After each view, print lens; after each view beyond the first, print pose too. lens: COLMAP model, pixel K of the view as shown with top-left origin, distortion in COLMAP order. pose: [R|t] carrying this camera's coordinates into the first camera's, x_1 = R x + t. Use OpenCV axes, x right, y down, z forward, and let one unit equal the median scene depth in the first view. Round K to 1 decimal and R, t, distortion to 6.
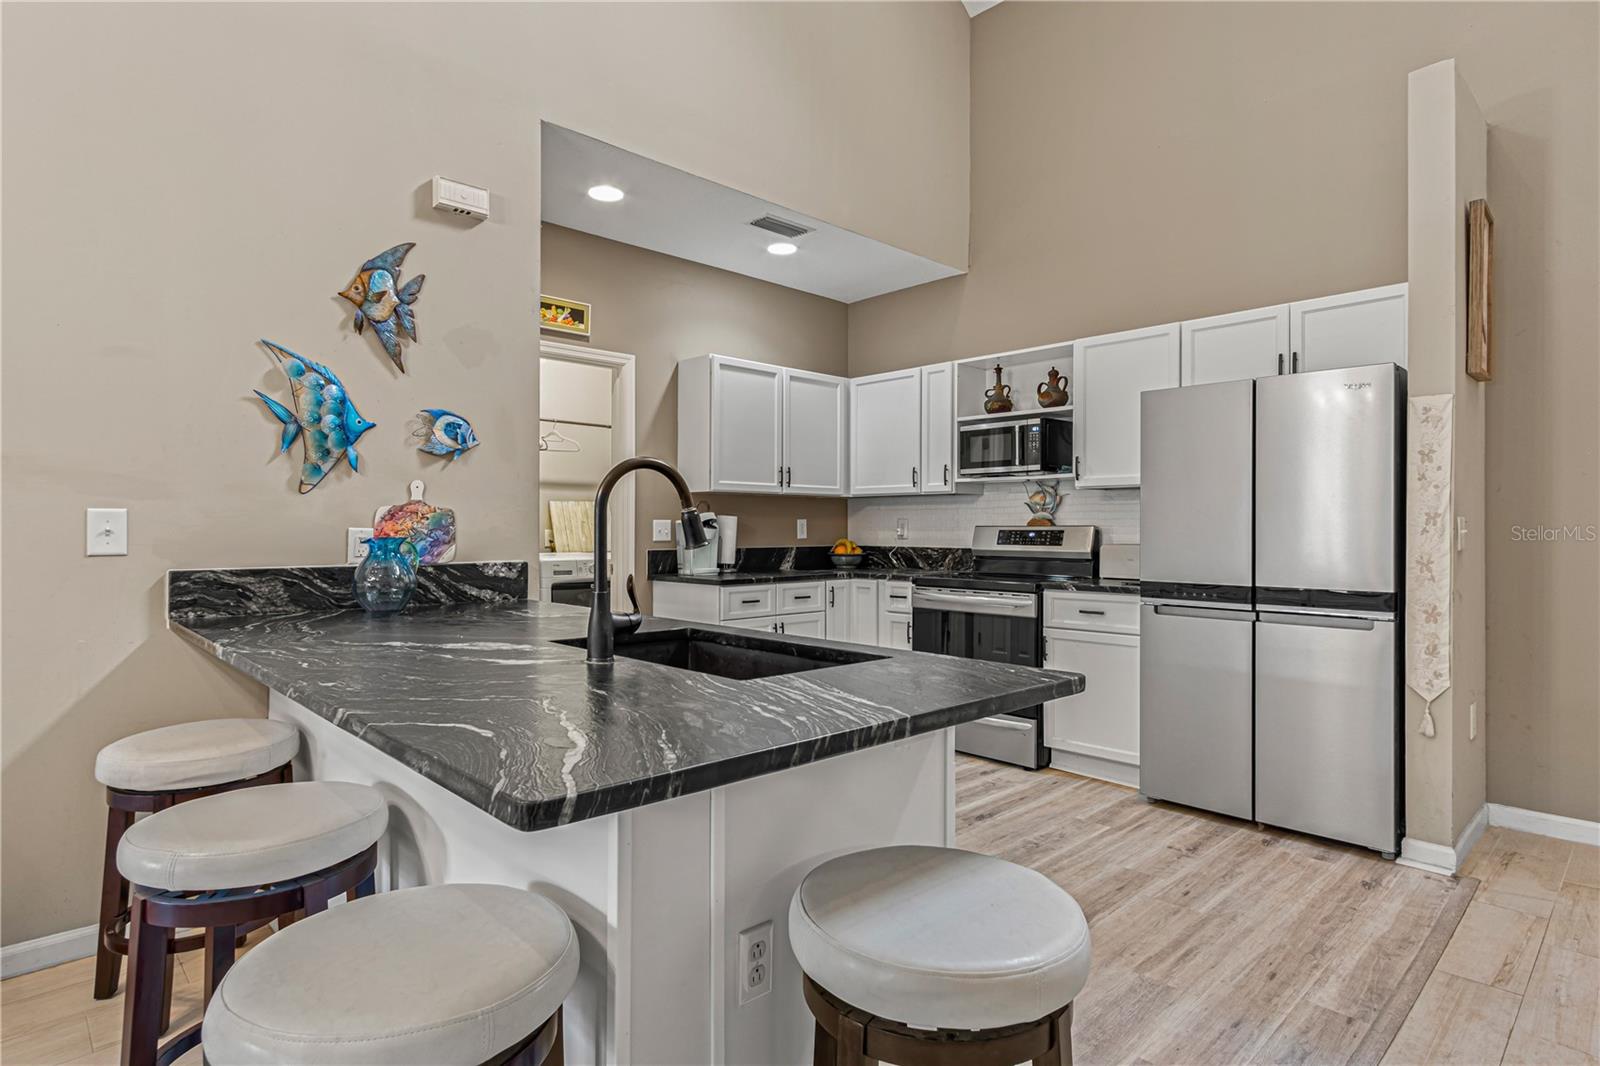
lens RADIAL K [[835.0, 0, 847.4], [0, 835.0, 527.1], [0, 0, 1]] dist [0.002921, 0.001008]
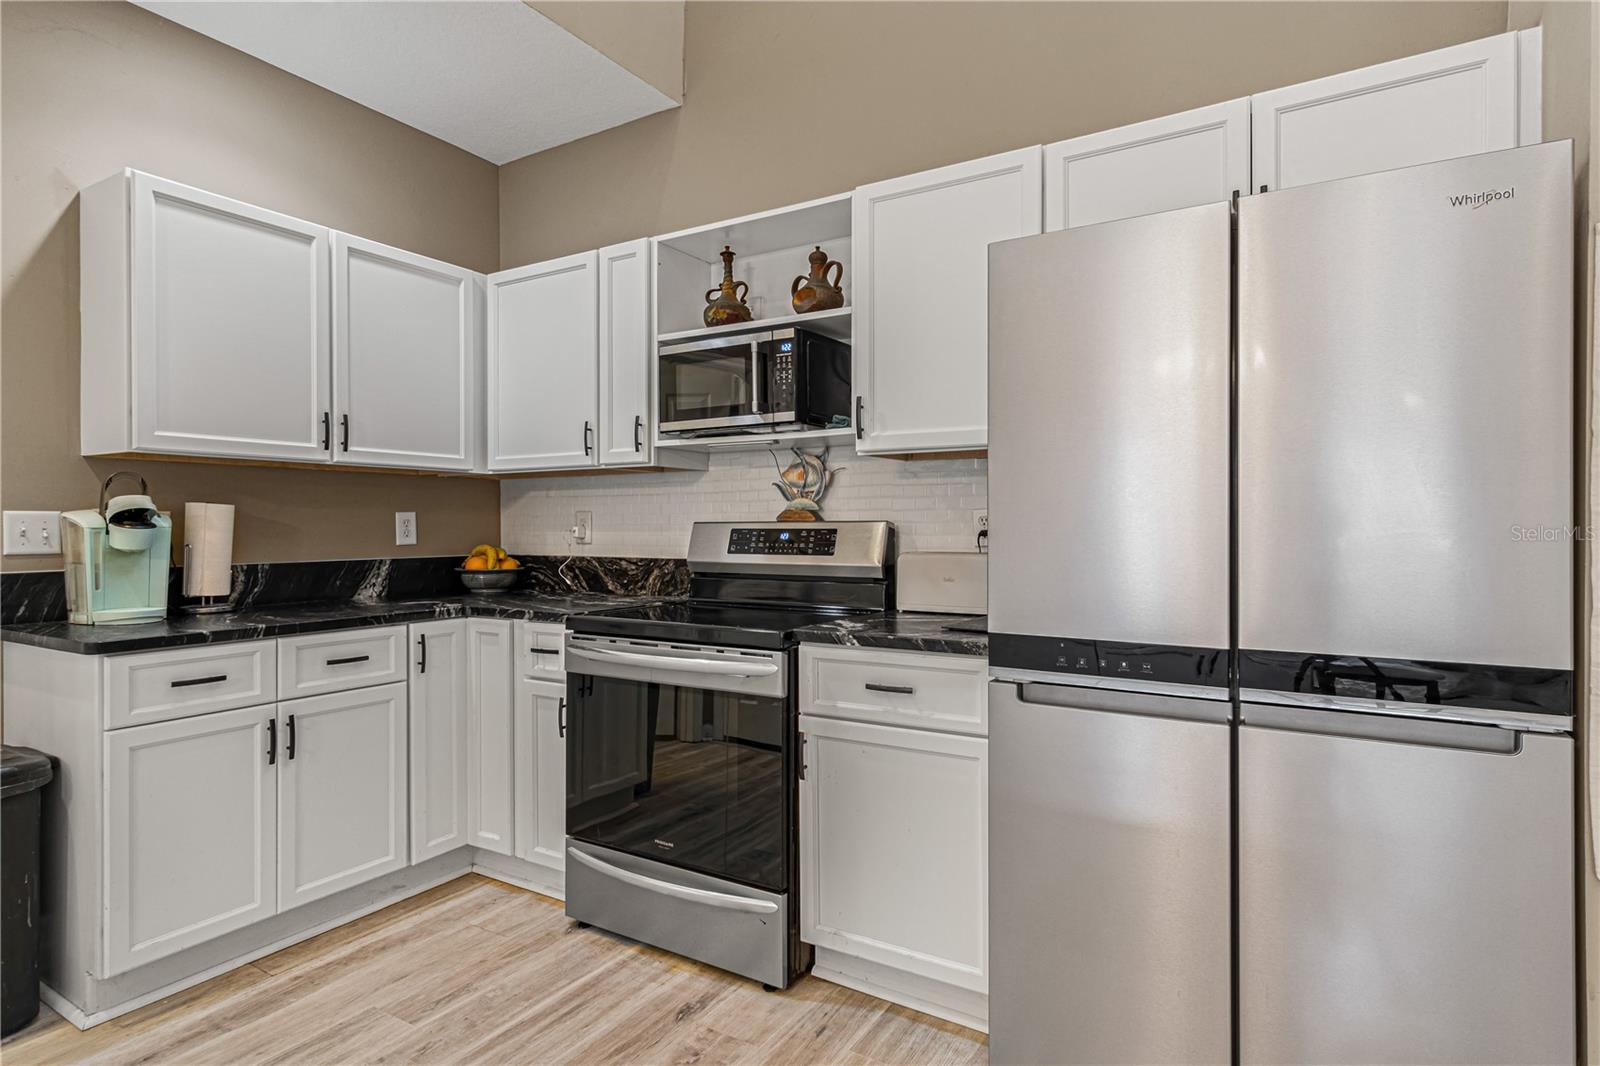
lens RADIAL K [[810.8, 0, 837.0], [0, 810.8, 528.7], [0, 0, 1]] dist [-0.000394, 0.000038]
pose [[0.968236, -0.003701, 0.250009, 0.120001], [0.002810, 0.999988, 0.003918, 0.001365], [-0.250021, -0.003091, 0.968236, 0.459926]]
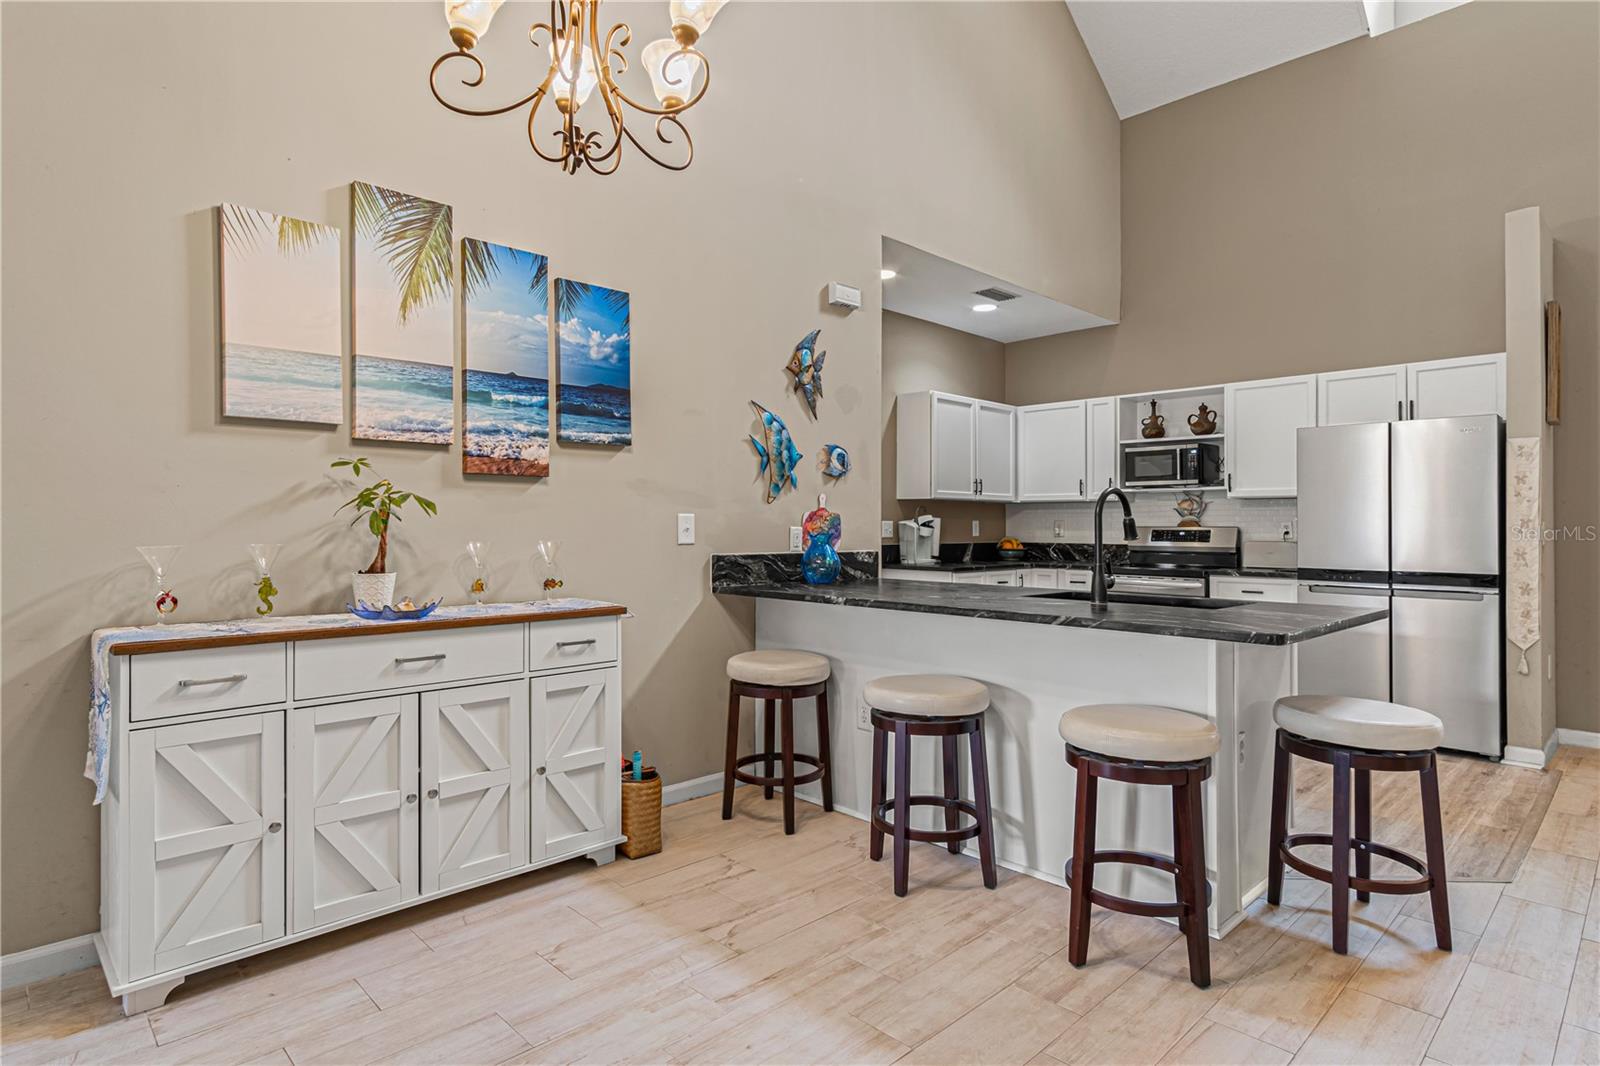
lens RADIAL K [[845.1, 0, 836.8], [0, 845.1, 517.0], [0, 0, 1]] dist [-0.000983, 0.000466]
pose [[0.999986, 0.003637, 0.003875, -0.326441], [-0.003594, 0.999932, -0.011065, -0.000111], [-0.003915, 0.011051, 0.999931, -0.298717]]
